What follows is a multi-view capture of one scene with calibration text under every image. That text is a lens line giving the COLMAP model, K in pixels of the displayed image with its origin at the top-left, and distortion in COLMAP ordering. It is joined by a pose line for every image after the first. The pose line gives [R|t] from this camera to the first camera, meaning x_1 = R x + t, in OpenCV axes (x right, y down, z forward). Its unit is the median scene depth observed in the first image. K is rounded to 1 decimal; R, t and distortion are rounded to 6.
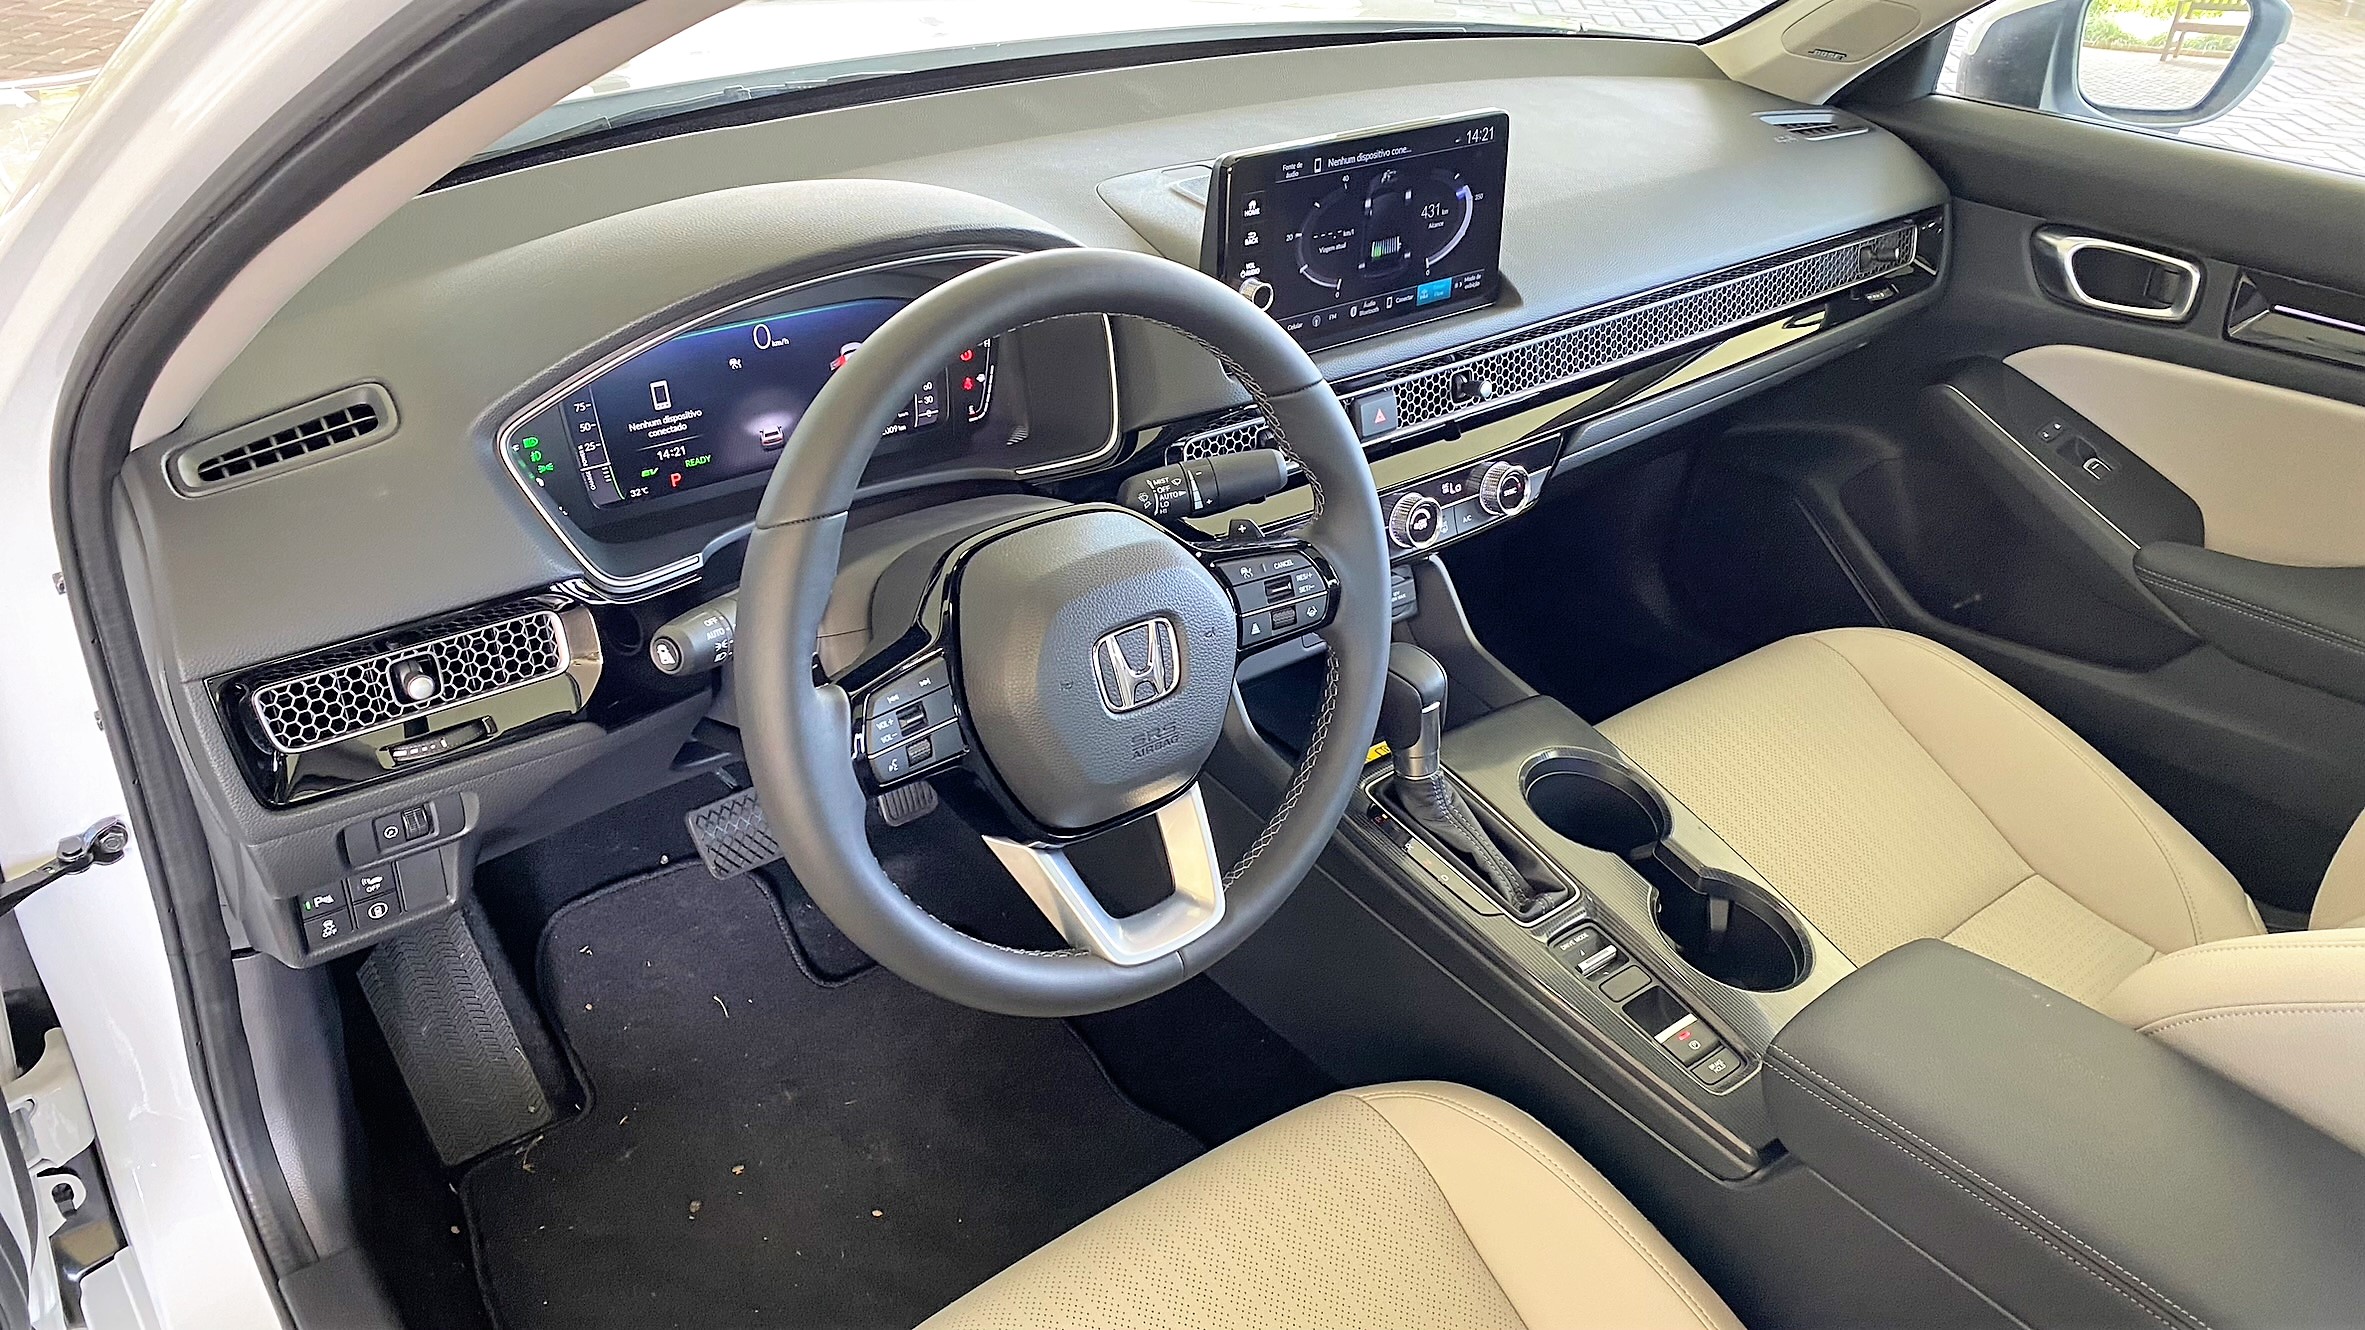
lens RADIAL K [[1788.6, 0, 1203.4], [0, 1788.6, 651.8], [0, 0, 1]] dist [0.181452, -0.390530]
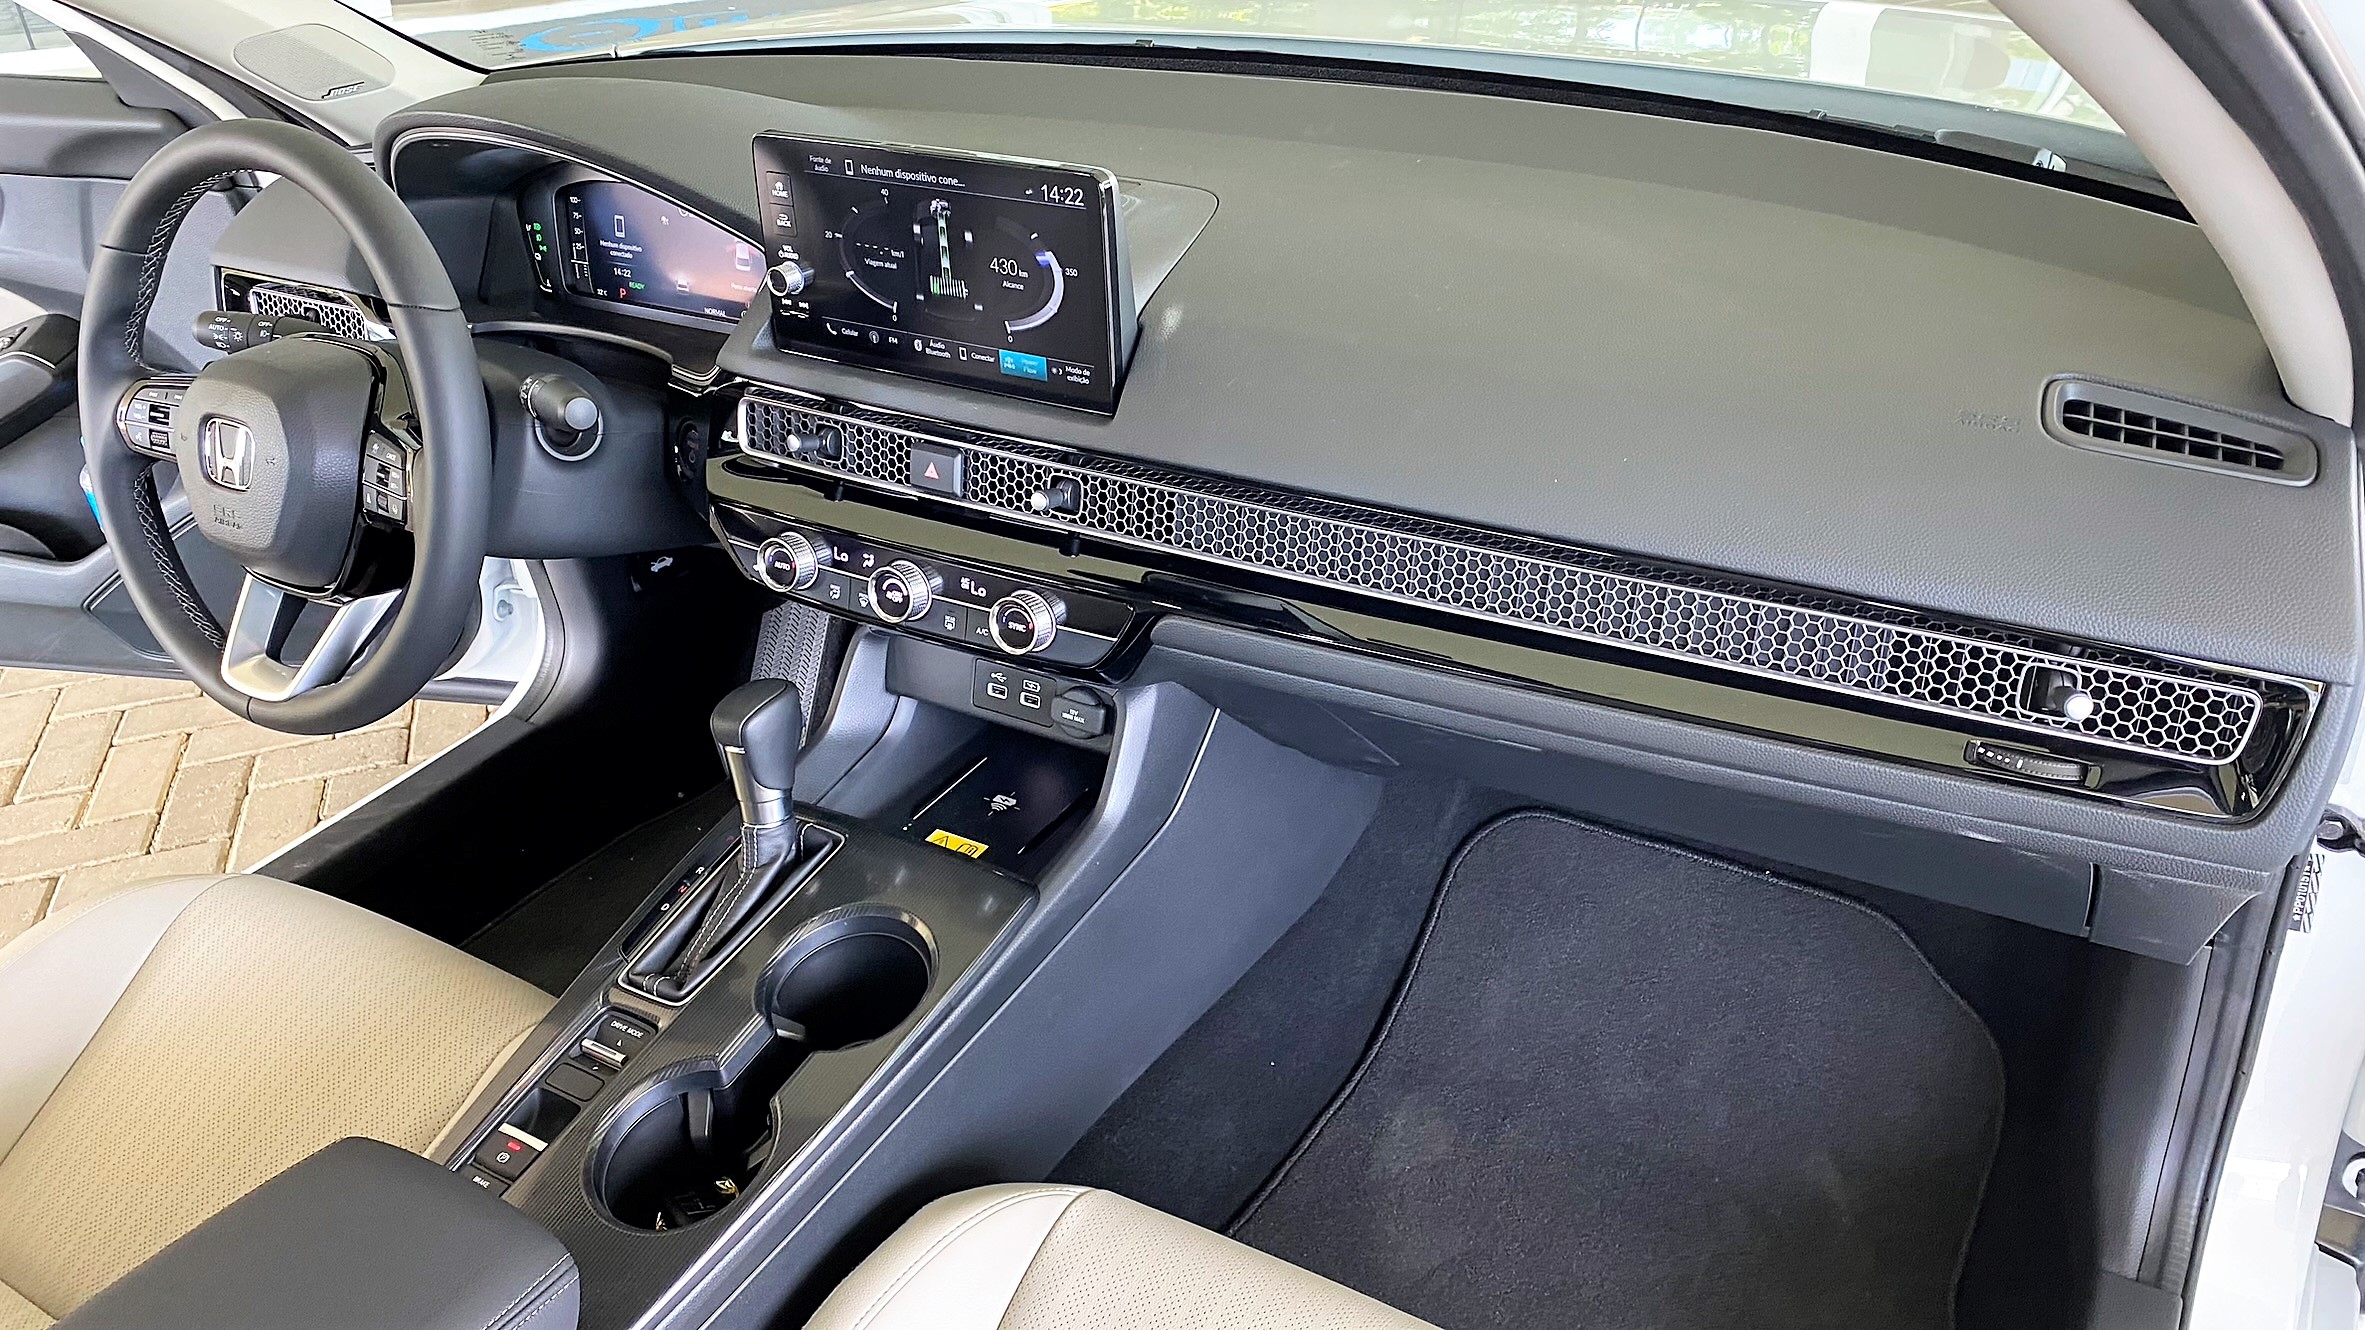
lens RADIAL K [[1788.6, 0, 1203.4], [0, 1788.6, 651.8], [0, 0, 1]] dist [0.181452, -0.390530]
pose [[0.332505, 0.417739, -0.845538, 0.993735], [-0.409671, 0.871523, 0.269475, -0.371041], [0.849476, 0.256791, 0.460922, 0.778053]]
